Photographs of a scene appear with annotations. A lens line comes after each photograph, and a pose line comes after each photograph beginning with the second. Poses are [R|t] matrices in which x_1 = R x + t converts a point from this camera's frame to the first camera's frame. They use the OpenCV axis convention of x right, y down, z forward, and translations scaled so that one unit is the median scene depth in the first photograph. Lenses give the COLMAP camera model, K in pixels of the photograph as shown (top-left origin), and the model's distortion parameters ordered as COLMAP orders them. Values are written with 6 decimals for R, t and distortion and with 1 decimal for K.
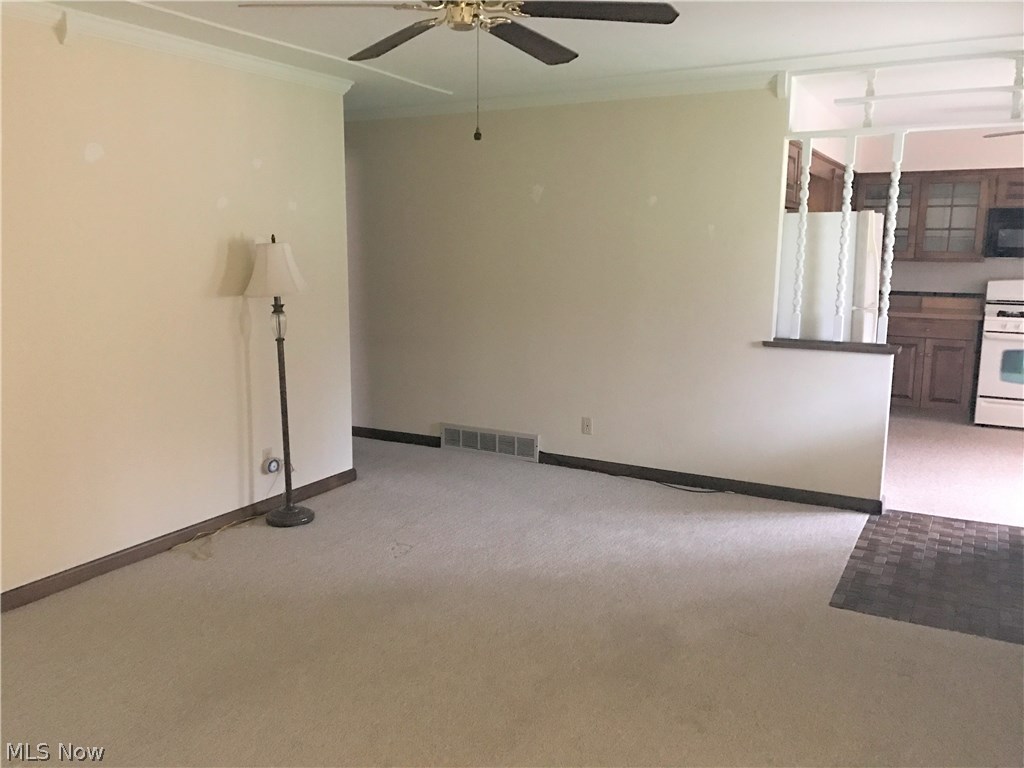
lens RADIAL K [[849.9, 0, 512.5], [0, 849.9, 385.8], [0, 0, 1]] dist [0.042907, -0.065915]
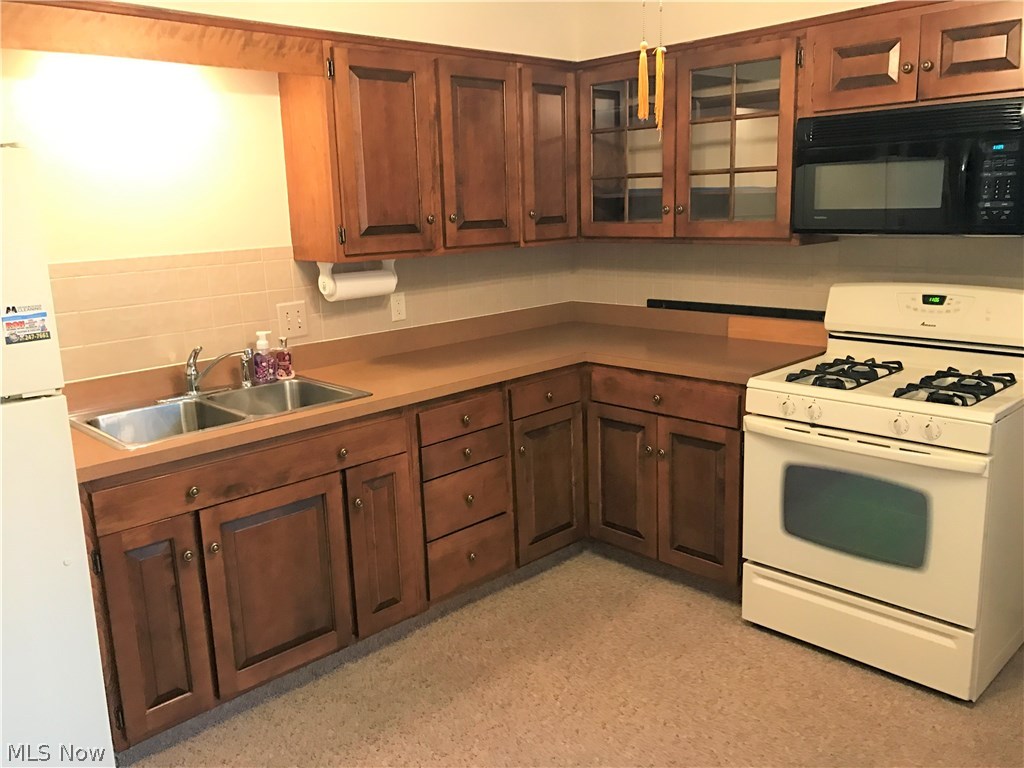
lens RADIAL K [[849.9, 0, 511.6], [0, 849.9, 379.7], [0, 0, 1]] dist [0.042907, -0.065915]
pose [[0.956966, 0.025308, -0.289096, 0.541128], [-0.013296, 0.998968, 0.043441, -0.093441], [0.289897, -0.037728, 0.956314, 0.544153]]
